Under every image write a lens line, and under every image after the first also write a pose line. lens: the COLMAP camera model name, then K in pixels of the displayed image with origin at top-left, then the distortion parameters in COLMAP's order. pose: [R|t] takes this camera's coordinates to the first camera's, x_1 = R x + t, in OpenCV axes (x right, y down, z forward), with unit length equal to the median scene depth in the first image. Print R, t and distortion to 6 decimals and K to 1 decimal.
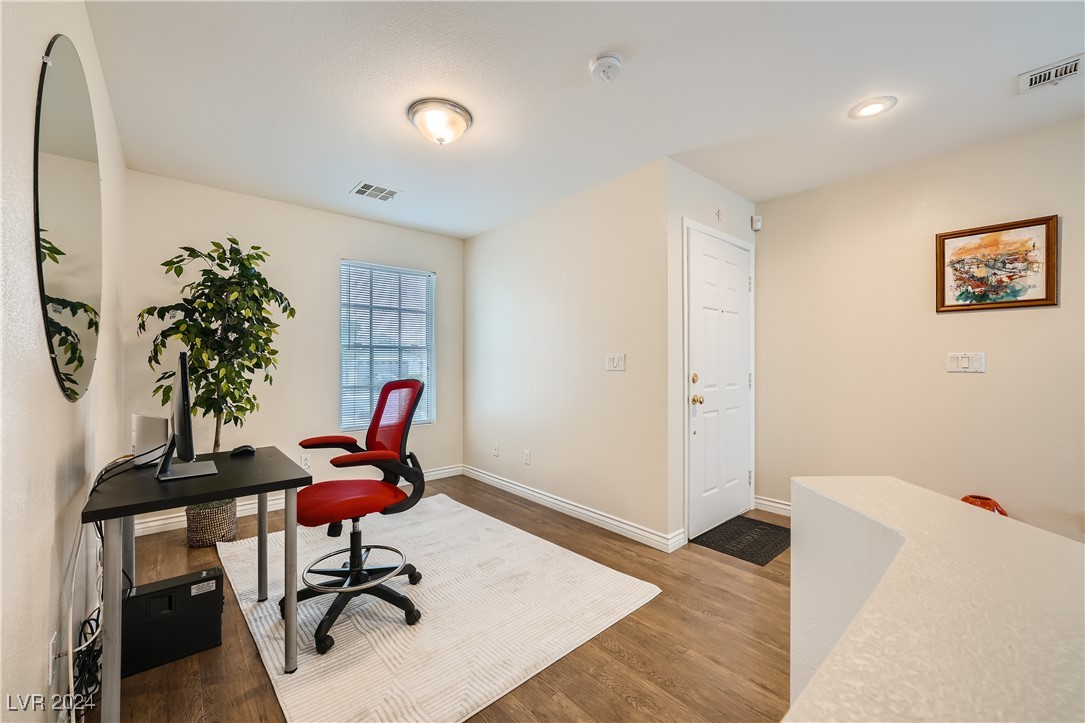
lens RADIAL K [[429.1, 0, 537.8], [0, 429.1, 359.5], [0, 0, 1]] dist [-0.019111, 0.000834]
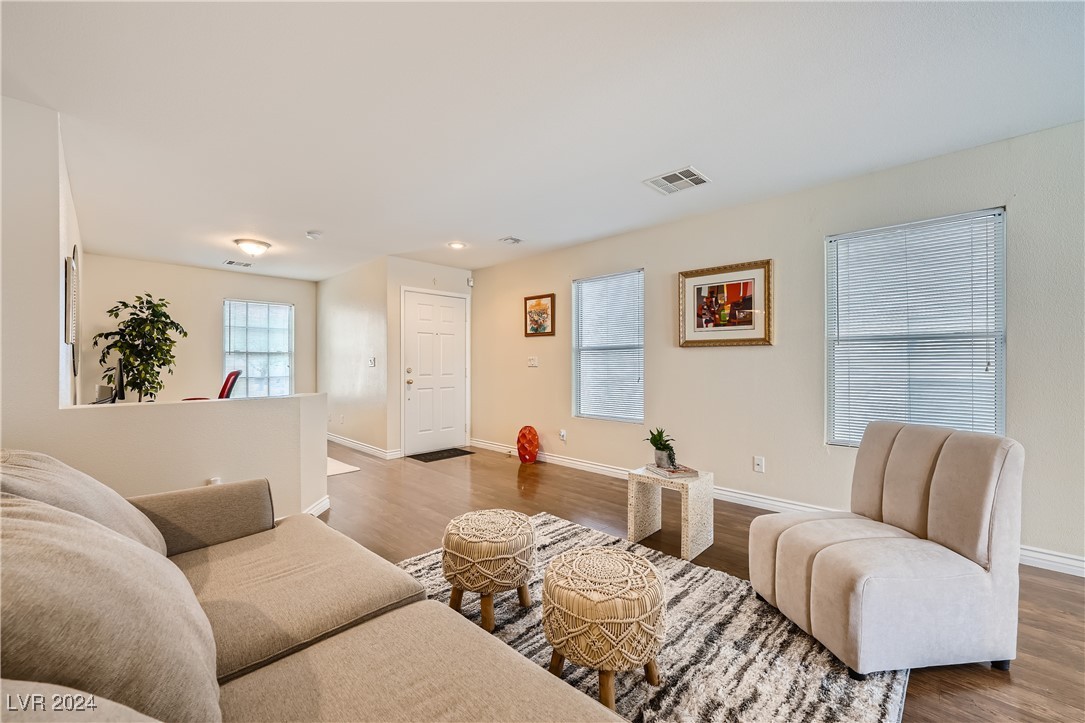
lens RADIAL K [[429.1, 0, 547.1], [0, 429.1, 361.6], [0, 0, 1]] dist [-0.019111, 0.000834]
pose [[0.995231, -0.001282, 0.097534, 0.855014], [0.000891, 0.999991, 0.004047, -0.002842], [-0.097538, -0.003941, 0.995224, -1.026376]]
